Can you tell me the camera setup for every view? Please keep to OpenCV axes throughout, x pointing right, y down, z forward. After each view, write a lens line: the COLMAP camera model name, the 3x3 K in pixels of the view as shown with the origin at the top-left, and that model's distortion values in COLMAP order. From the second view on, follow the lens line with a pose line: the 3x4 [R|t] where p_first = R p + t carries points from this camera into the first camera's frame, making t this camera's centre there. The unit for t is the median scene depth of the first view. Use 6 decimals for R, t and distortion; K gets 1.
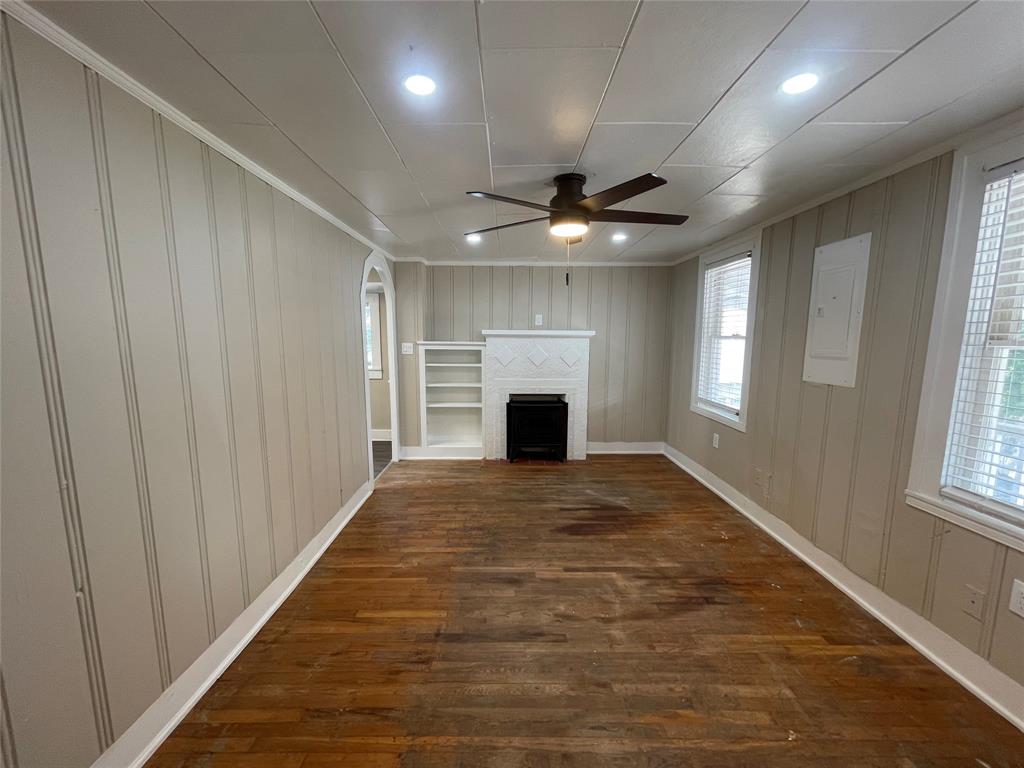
lens RADIAL K [[417.3, 0, 512.1], [0, 417.3, 386.5], [0, 0, 1]] dist [0.002337, -0.000195]
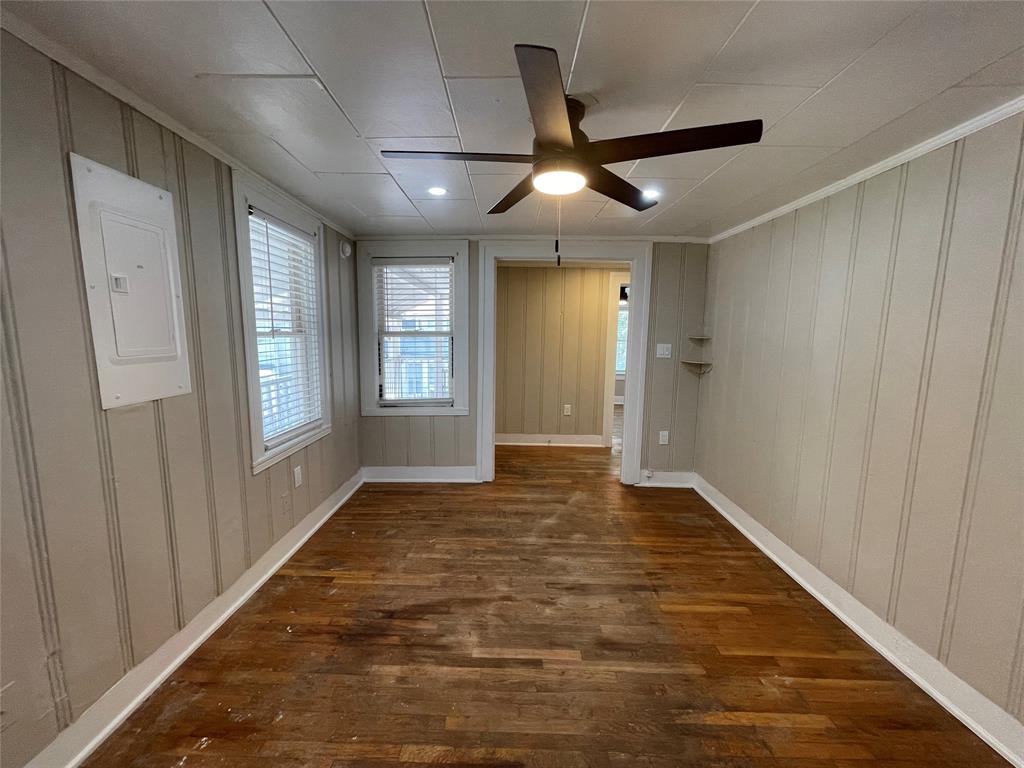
lens RADIAL K [[417.3, 0, 515.3], [0, 417.3, 379.3], [0, 0, 1]] dist [0.002337, -0.000195]
pose [[-0.999817, -0.019055, -0.001748, 0.216189], [-0.018962, 0.974349, 0.224243, -0.226629], [-0.002570, 0.224235, -0.974532, 1.901154]]
